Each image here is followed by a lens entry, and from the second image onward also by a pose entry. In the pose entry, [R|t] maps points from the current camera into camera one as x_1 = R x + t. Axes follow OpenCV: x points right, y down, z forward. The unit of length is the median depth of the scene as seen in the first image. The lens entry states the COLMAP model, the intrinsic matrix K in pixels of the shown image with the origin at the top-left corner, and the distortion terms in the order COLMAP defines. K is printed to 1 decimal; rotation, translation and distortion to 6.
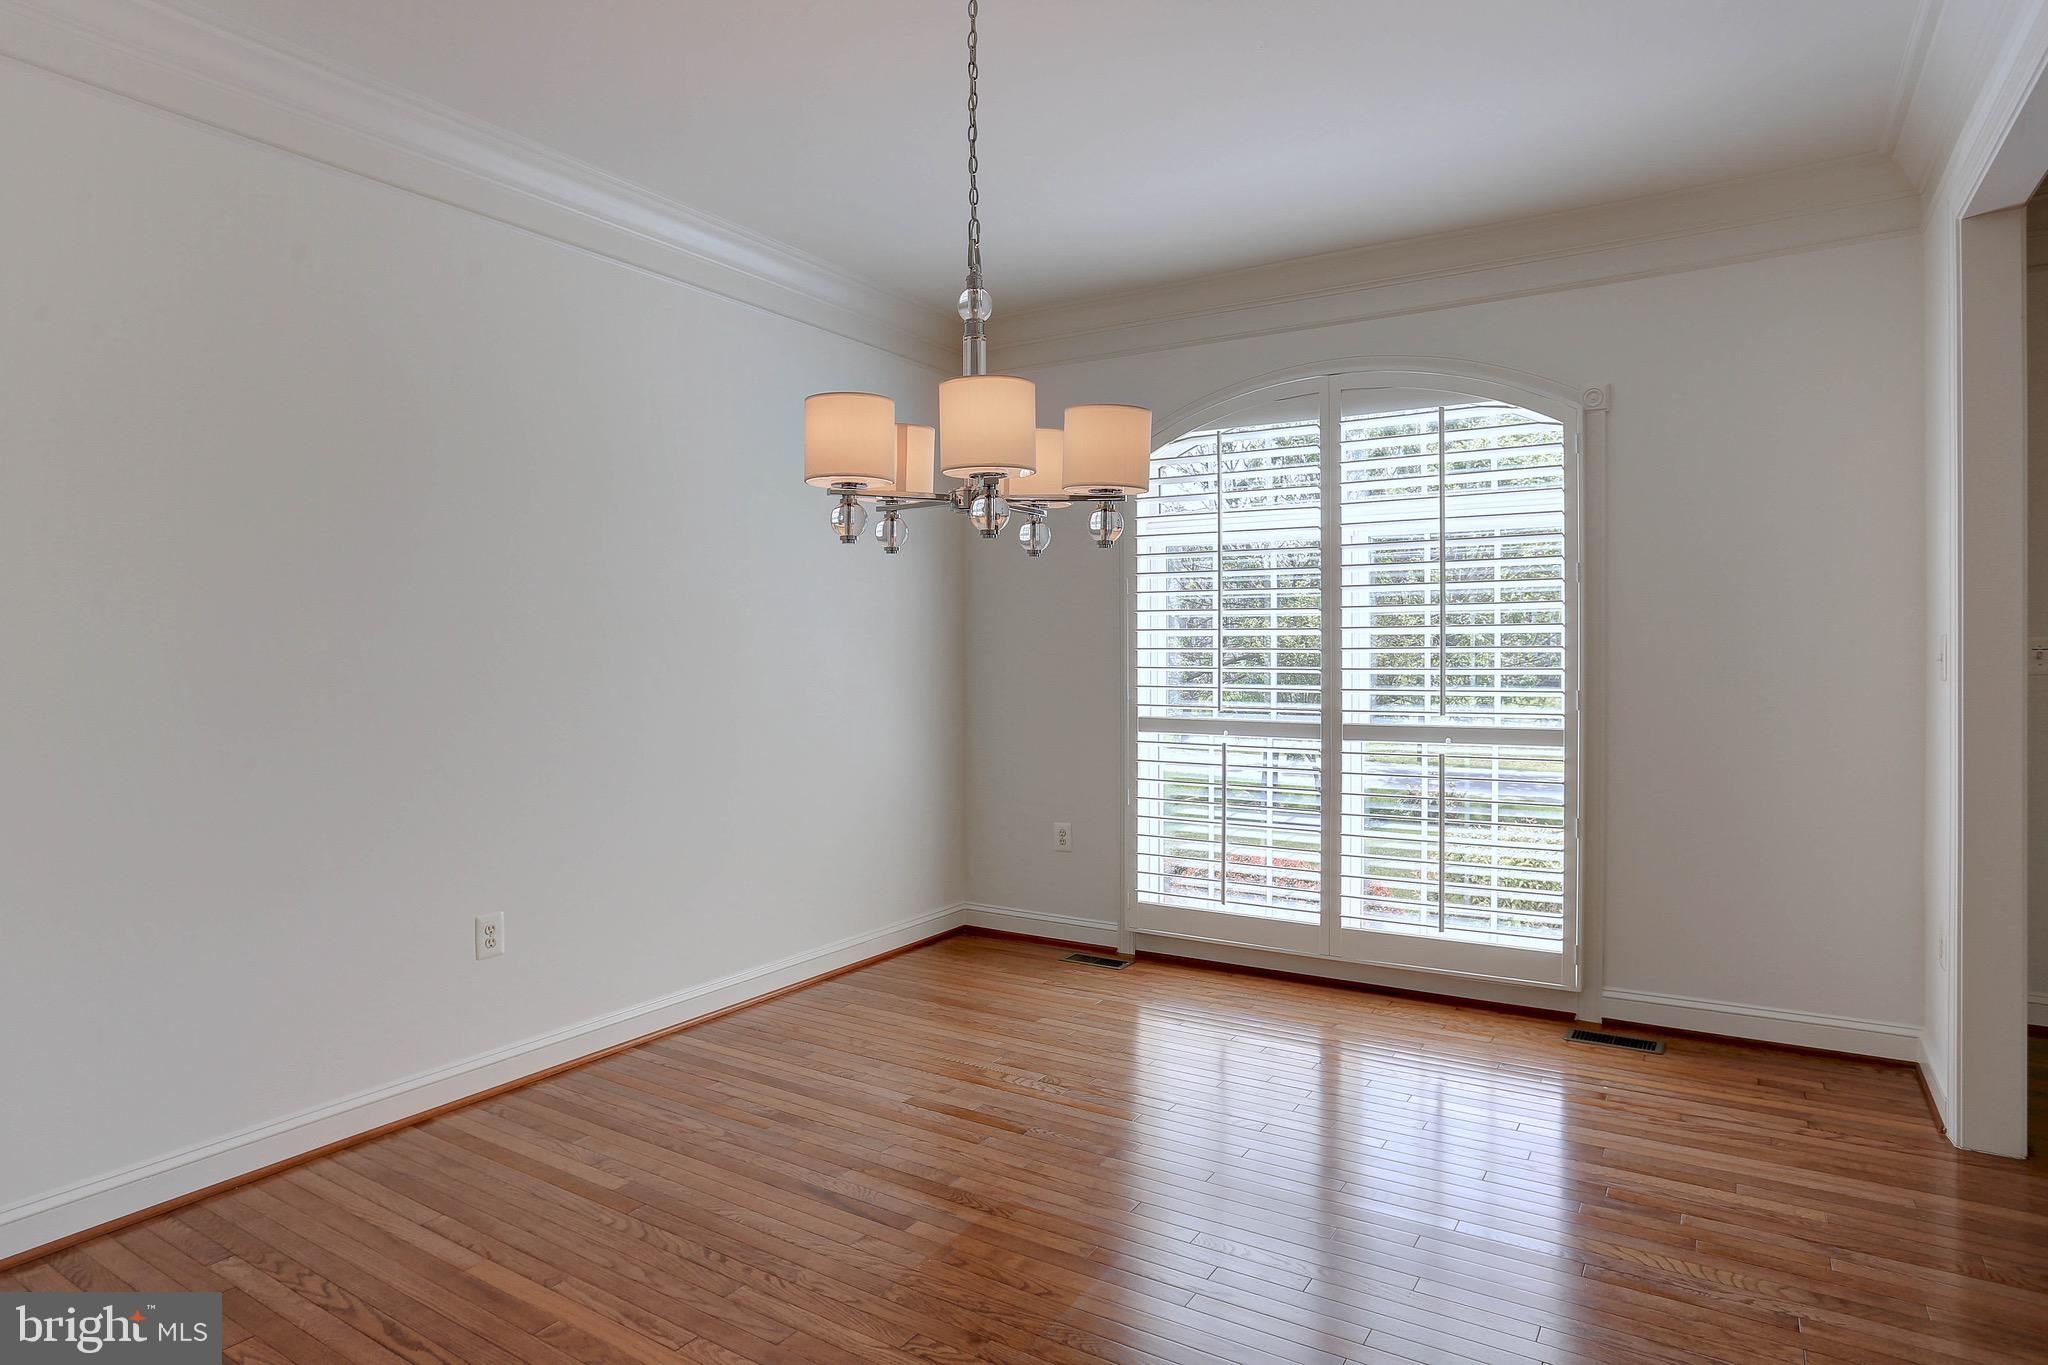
lens RADIAL K [[1141.7, 0, 1025.7], [0, 1141.7, 669.8], [0, 0, 1]] dist [-0.039960, 0.006724]
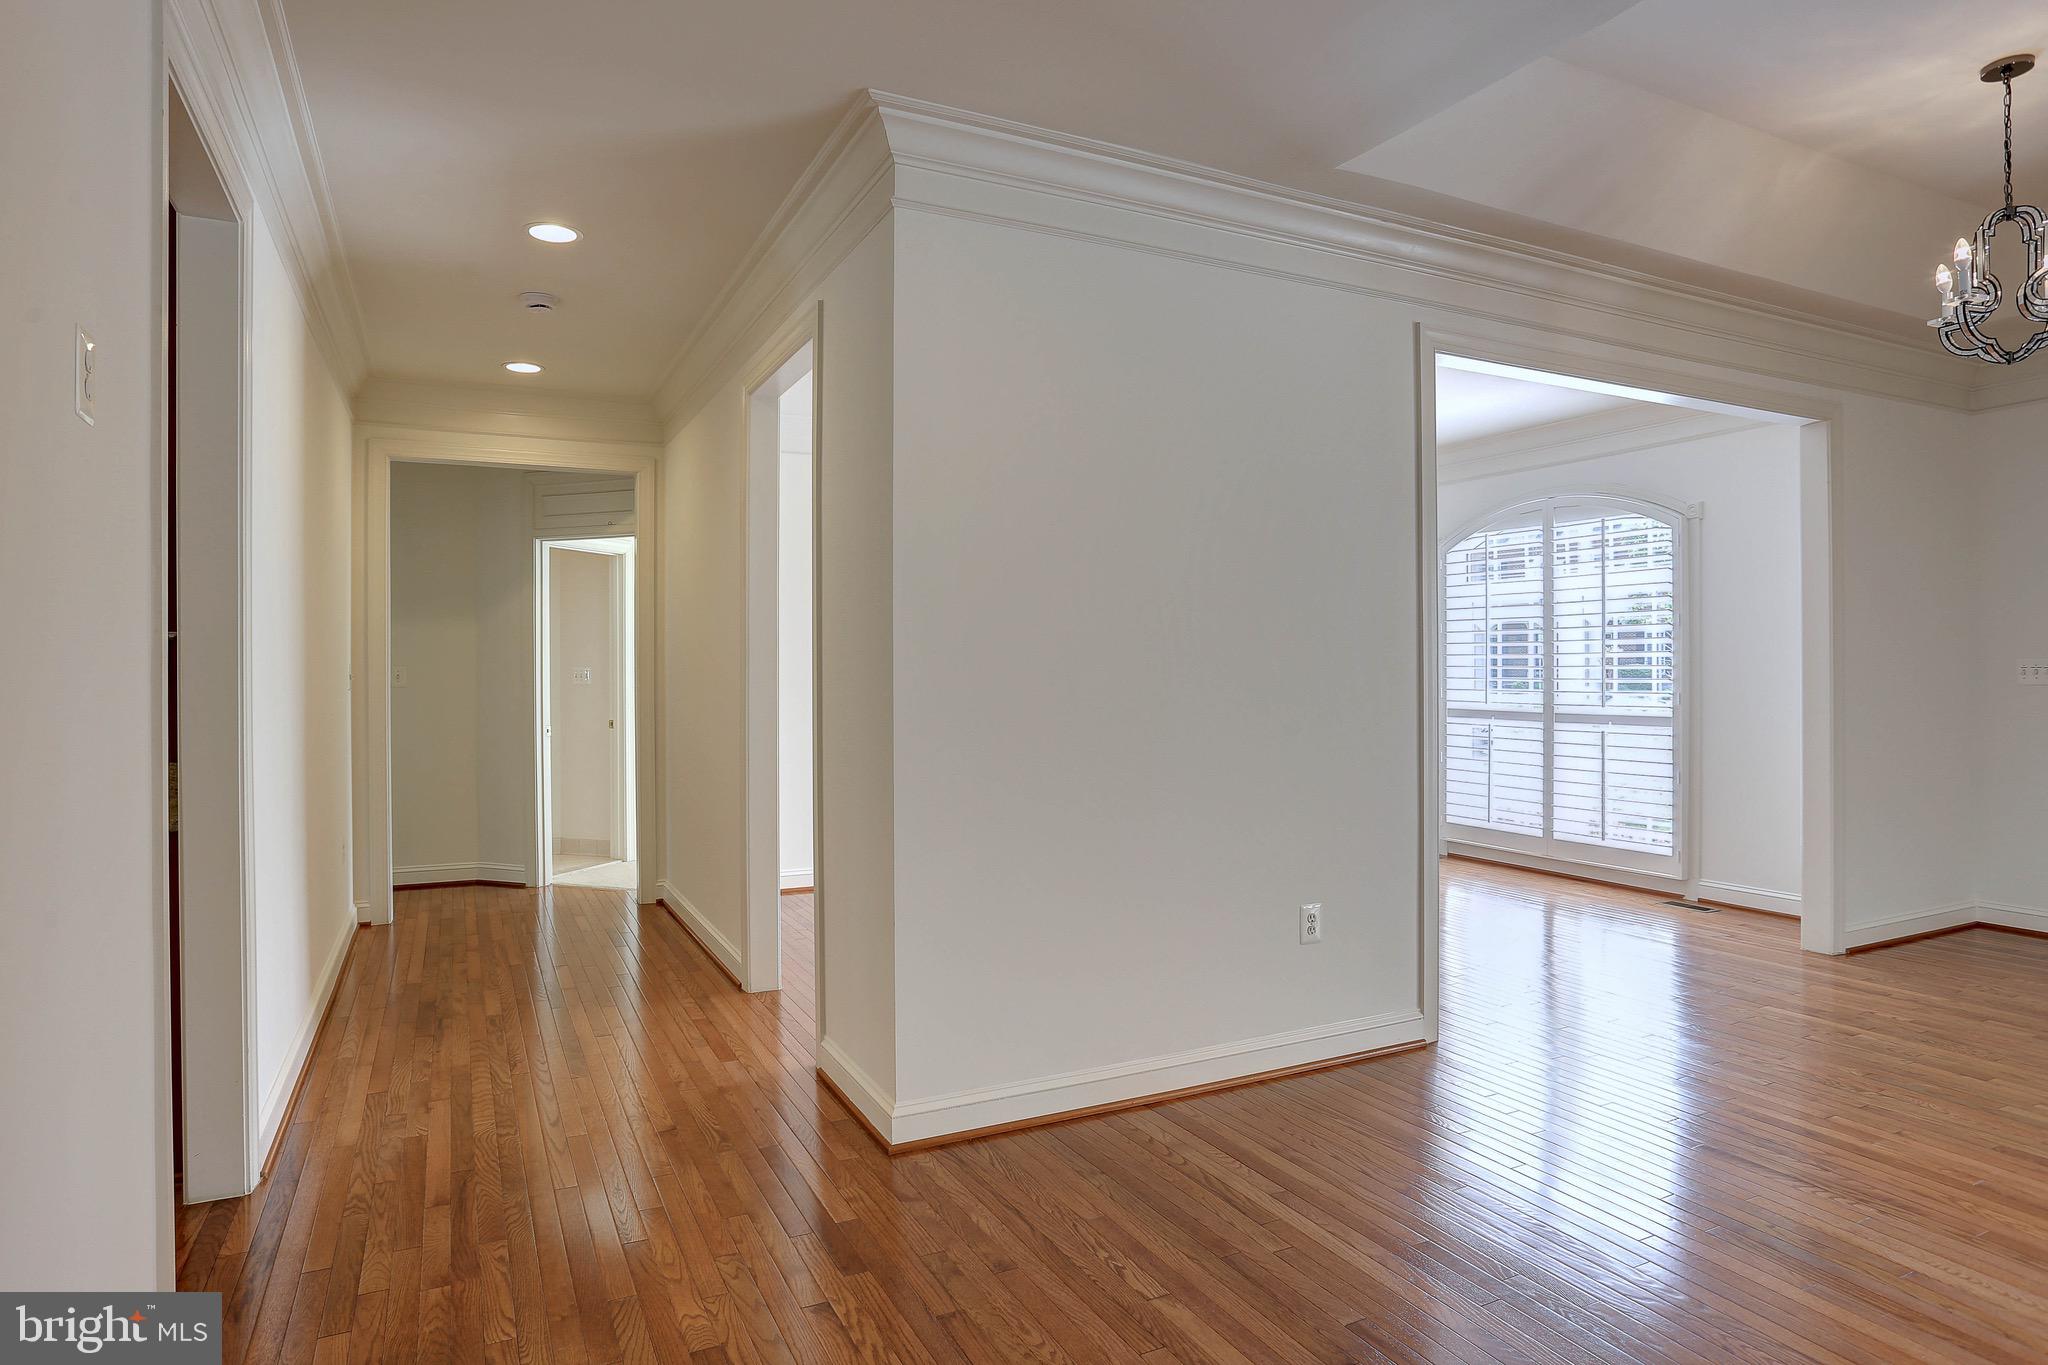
lens RADIAL K [[1141.7, 0, 1014.1], [0, 1141.7, 663.5], [0, 0, 1]] dist [-0.039960, 0.006724]
pose [[0.847728, -0.007256, -0.530382, 0.507690], [0.002487, 0.999950, -0.009705, -0.009730], [0.530426, 0.006908, 0.847703, -0.823317]]
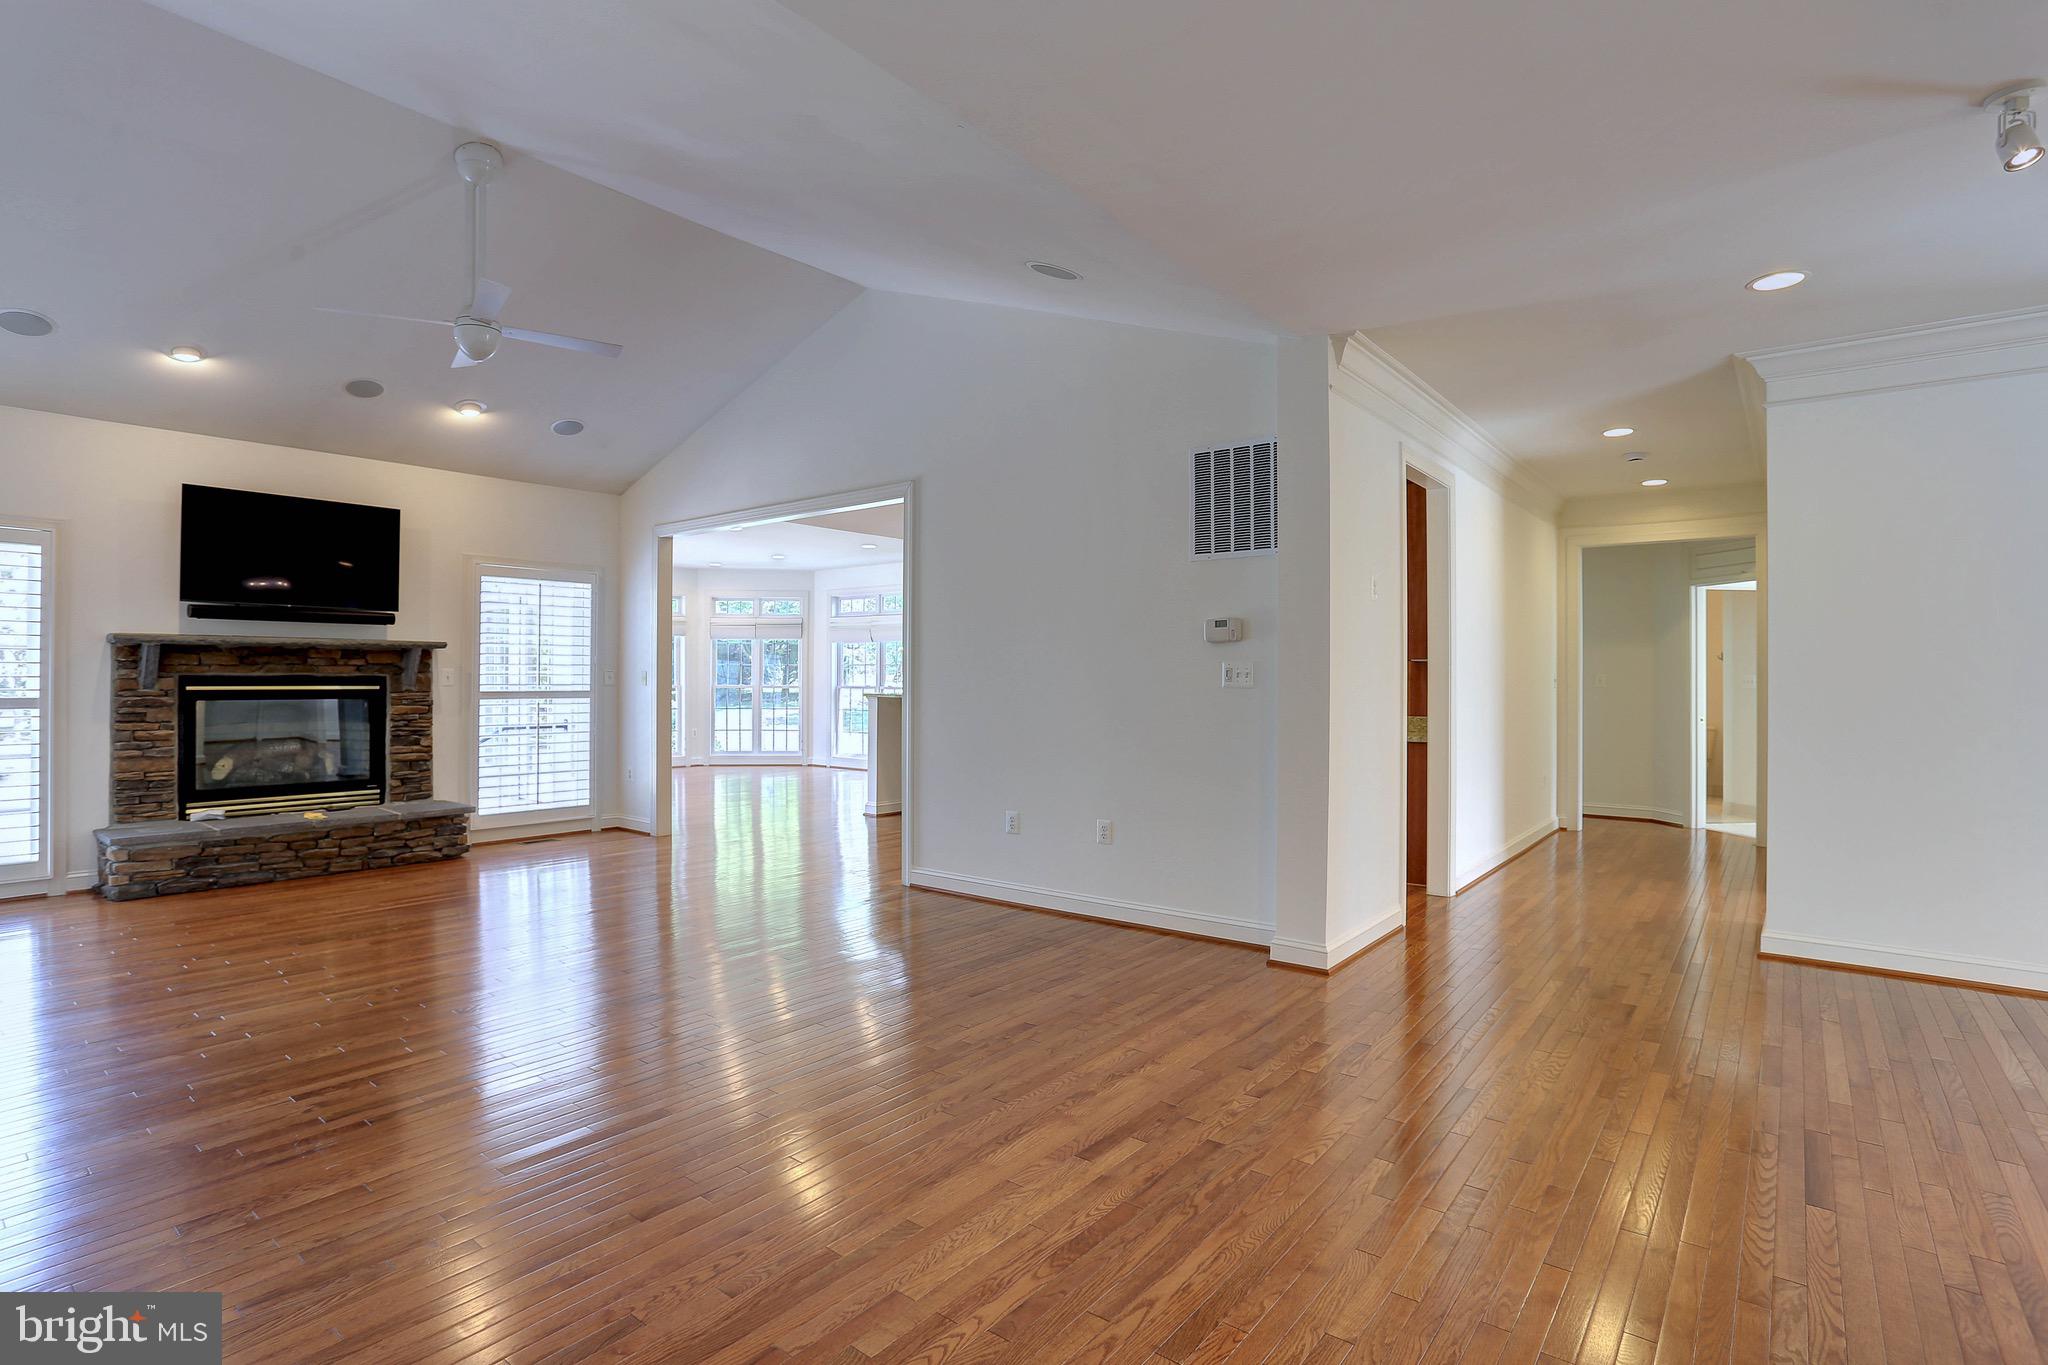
lens RADIAL K [[1015.3, 0, 1031.6], [0, 1015.3, 672.9], [0, 0, 1]] dist [-0.054388, 0.021714]
pose [[-0.107593, -0.005690, -0.994179, 1.227201], [-0.003746, 0.999979, -0.005318, -0.010549], [0.994188, 0.003152, -0.107612, -0.934526]]
